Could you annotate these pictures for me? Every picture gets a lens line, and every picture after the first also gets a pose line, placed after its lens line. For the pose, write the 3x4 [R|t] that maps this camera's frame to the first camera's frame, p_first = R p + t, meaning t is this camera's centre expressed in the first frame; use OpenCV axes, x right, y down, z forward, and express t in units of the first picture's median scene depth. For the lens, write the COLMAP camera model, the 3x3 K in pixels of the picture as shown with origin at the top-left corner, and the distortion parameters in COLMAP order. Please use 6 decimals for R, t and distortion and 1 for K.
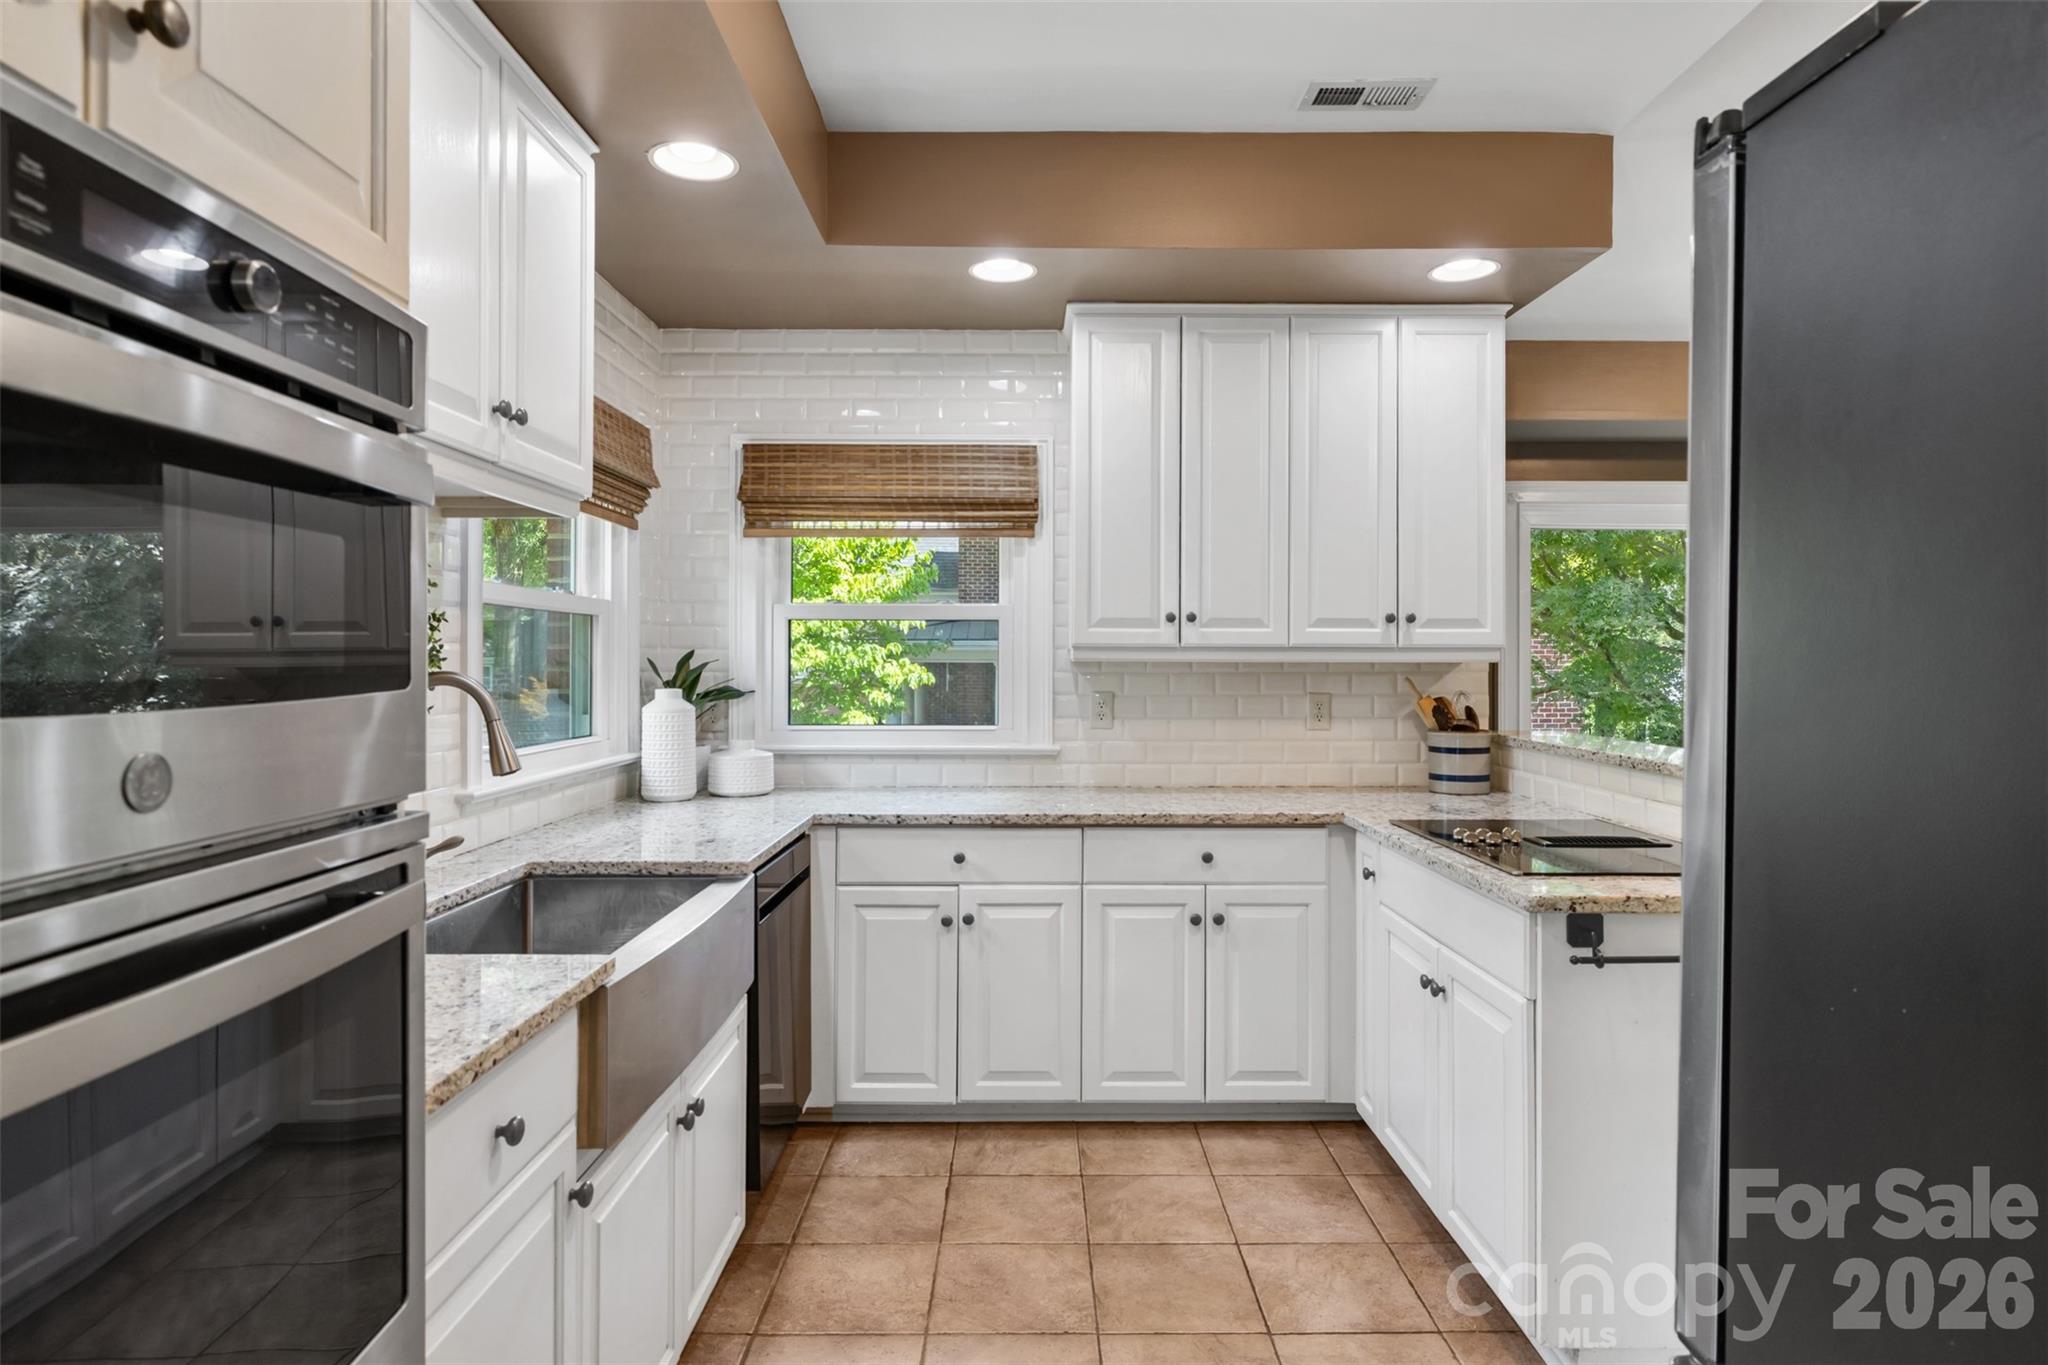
lens RADIAL K [[1119.8, 0, 1025.8], [0, 1119.8, 668.6], [0, 0, 1]] dist [-0.003810, 0.000192]
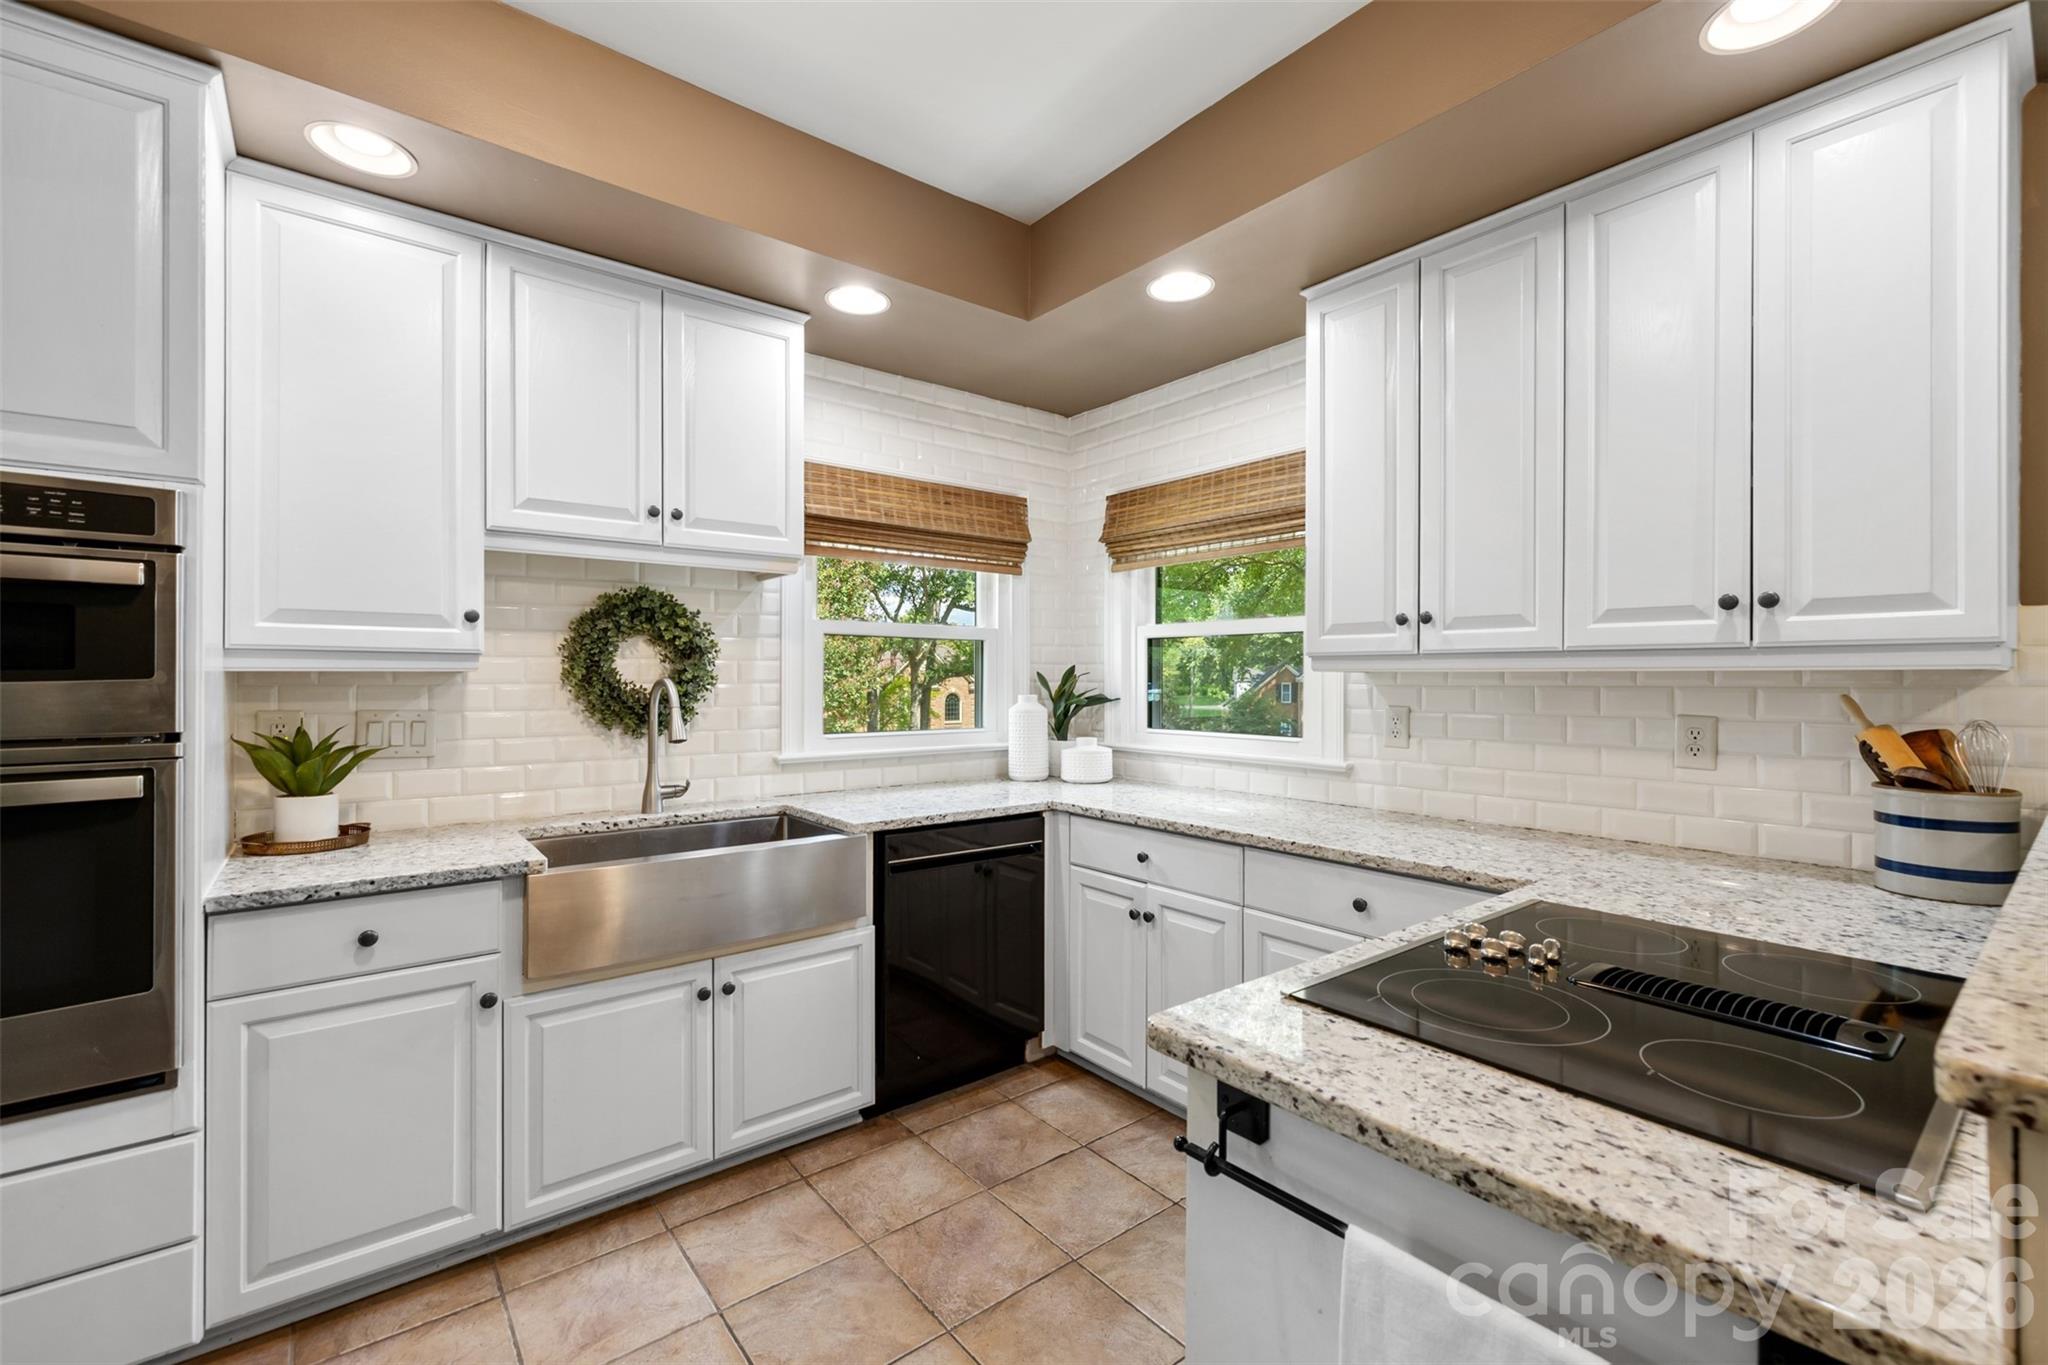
lens RADIAL K [[869.6, 0, 1024.4], [0, 869.6, 688.6], [0, 0, 1]] dist [0.014336, 0.000166]
pose [[0.620365, 0.009014, -0.784261, 0.458824], [-0.005586, 0.999959, 0.007074, 0.003458], [0.784293, -0.000007, 0.620391, 0.354353]]
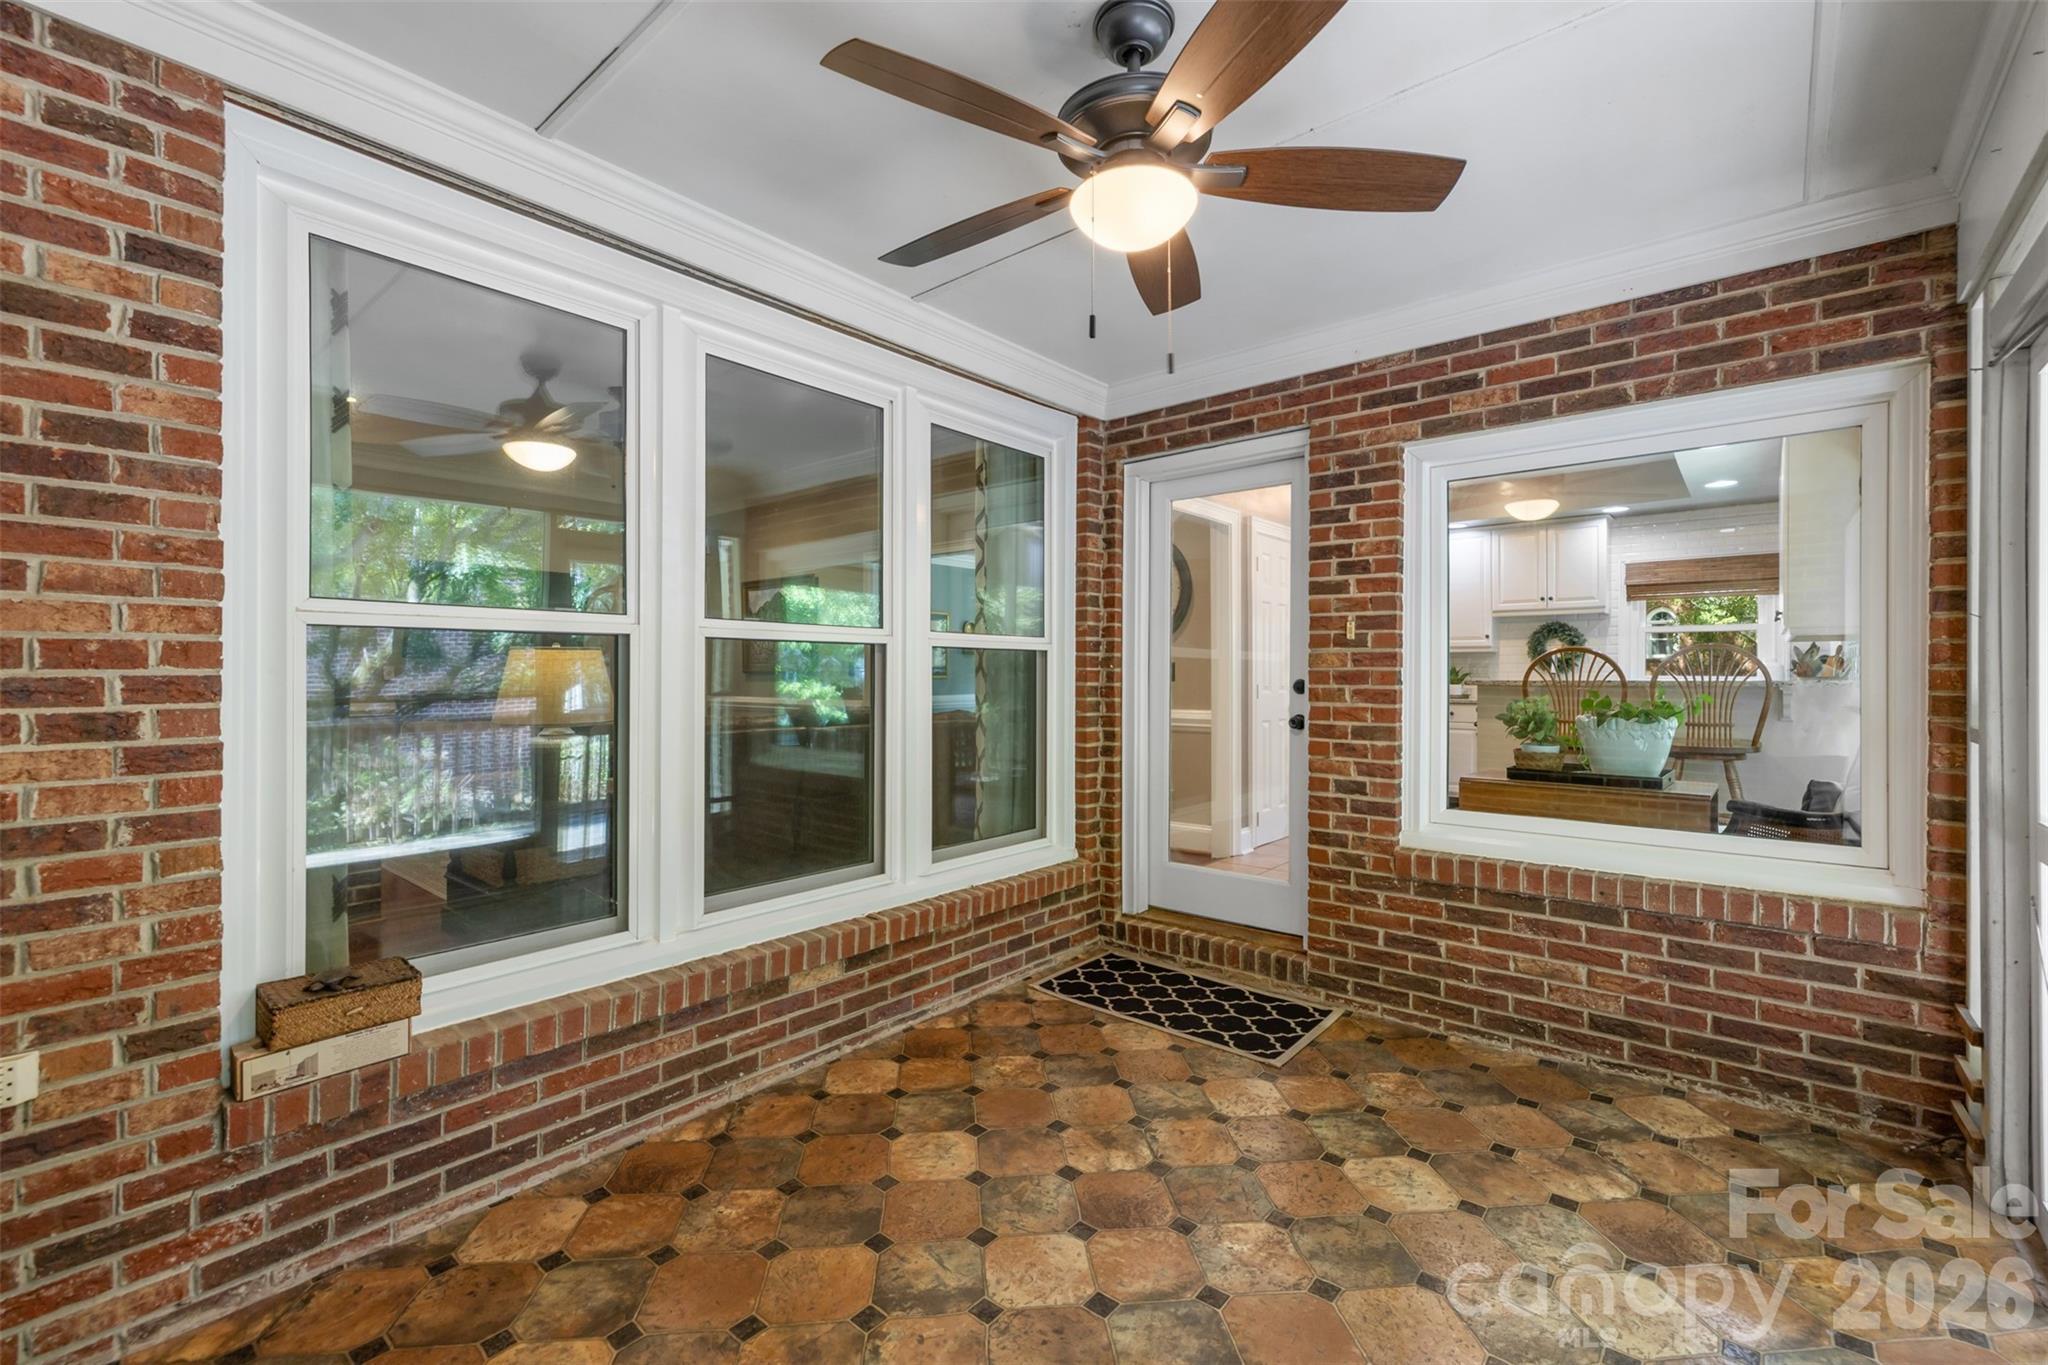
lens RADIAL K [[869.6, 0, 1022.1], [0, 869.6, 676.1], [0, 0, 1]] dist [0.014336, 0.000166]
pose [[-0.652458, 0.002733, -0.757820, 2.116763], [-0.002134, 0.999983, 0.005444, 0.048969], [0.757822, 0.005169, -0.652441, 0.952964]]
